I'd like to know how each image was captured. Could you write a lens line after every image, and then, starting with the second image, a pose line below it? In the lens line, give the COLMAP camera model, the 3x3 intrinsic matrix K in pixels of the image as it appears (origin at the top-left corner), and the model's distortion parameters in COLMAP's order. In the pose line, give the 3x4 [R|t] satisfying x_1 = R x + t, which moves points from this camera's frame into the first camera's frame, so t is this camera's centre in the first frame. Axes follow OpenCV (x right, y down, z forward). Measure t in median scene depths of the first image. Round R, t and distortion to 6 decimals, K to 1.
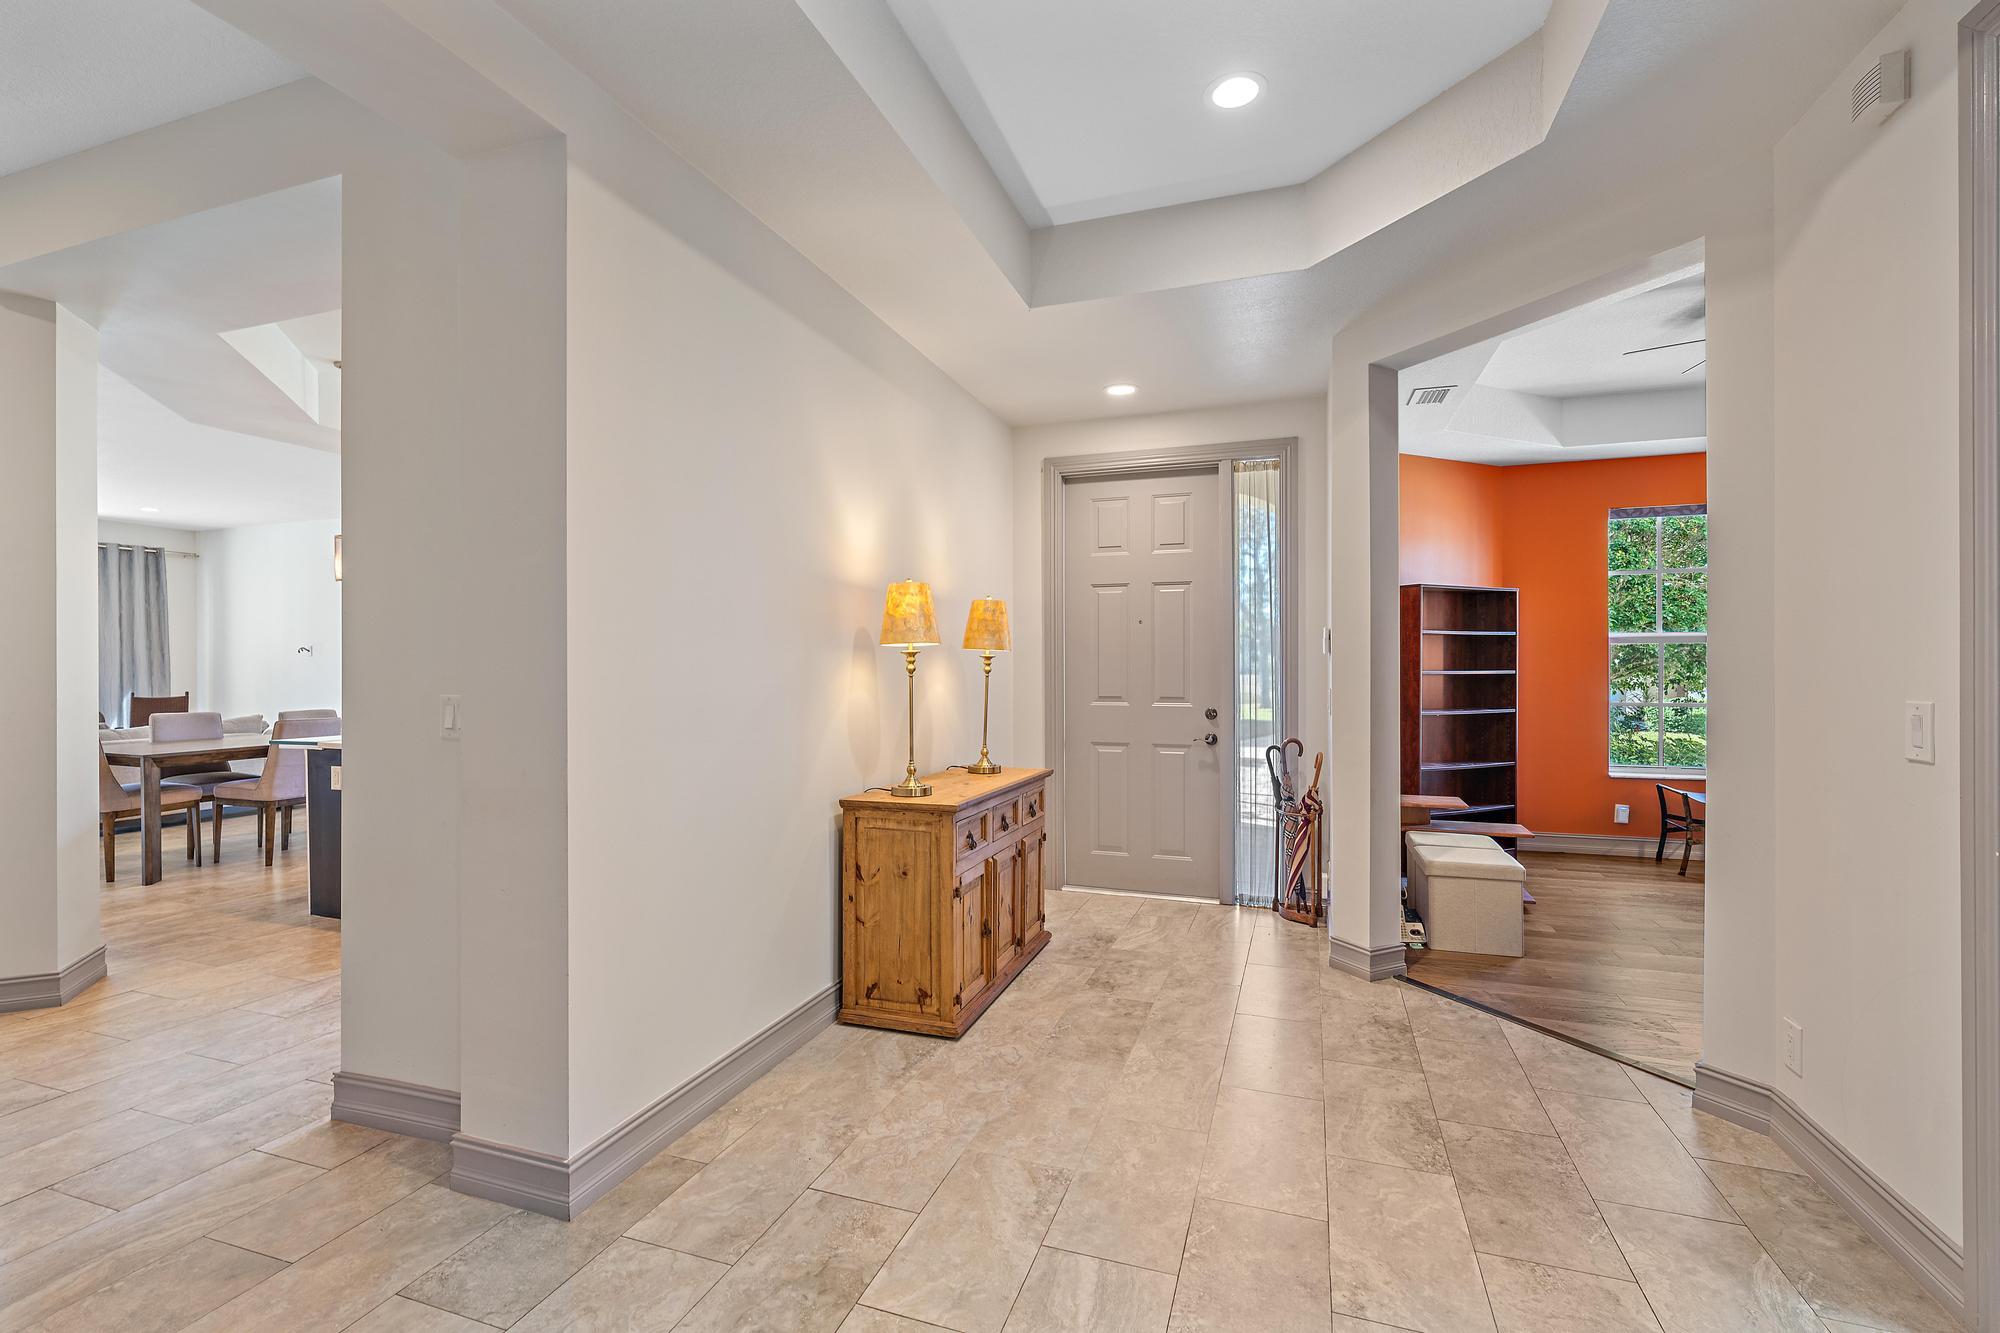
lens RADIAL K [[901.5, 0, 996.2], [0, 901.5, 670.7], [0, 0, 1]] dist [0.000140, -0.000039]
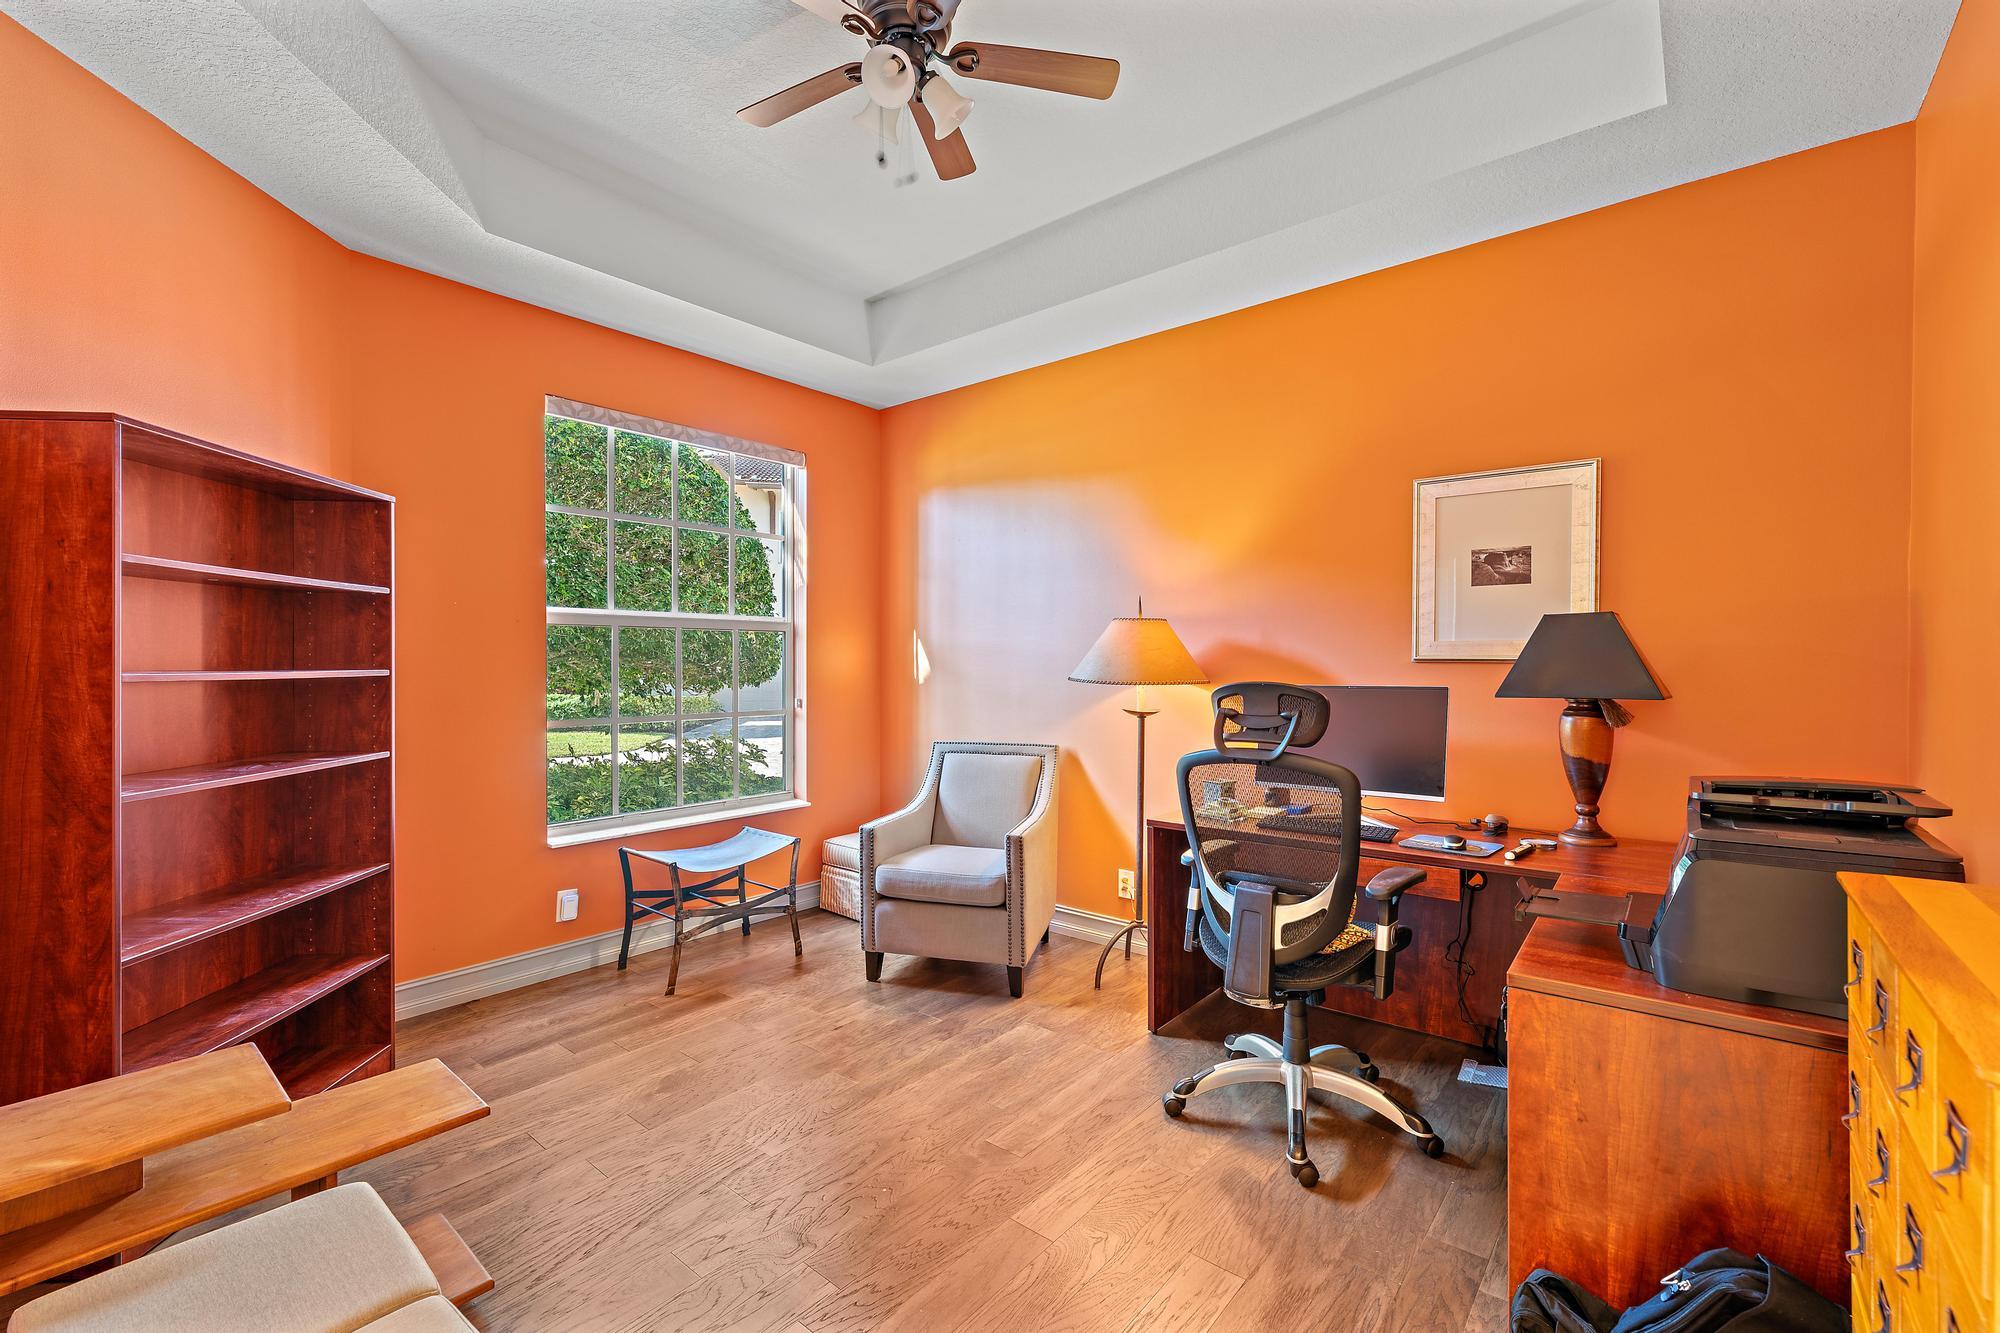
lens RADIAL K [[843.5, 0, 997.1], [0, 843.5, 673.1], [0, 0, 1]] dist [-0.000152, 0.000077]
pose [[0.346709, -0.010500, 0.937914, 0.271346], [0.009591, 0.999925, 0.007648, 0.000846], [-0.937924, 0.006344, 0.346784, 0.546873]]
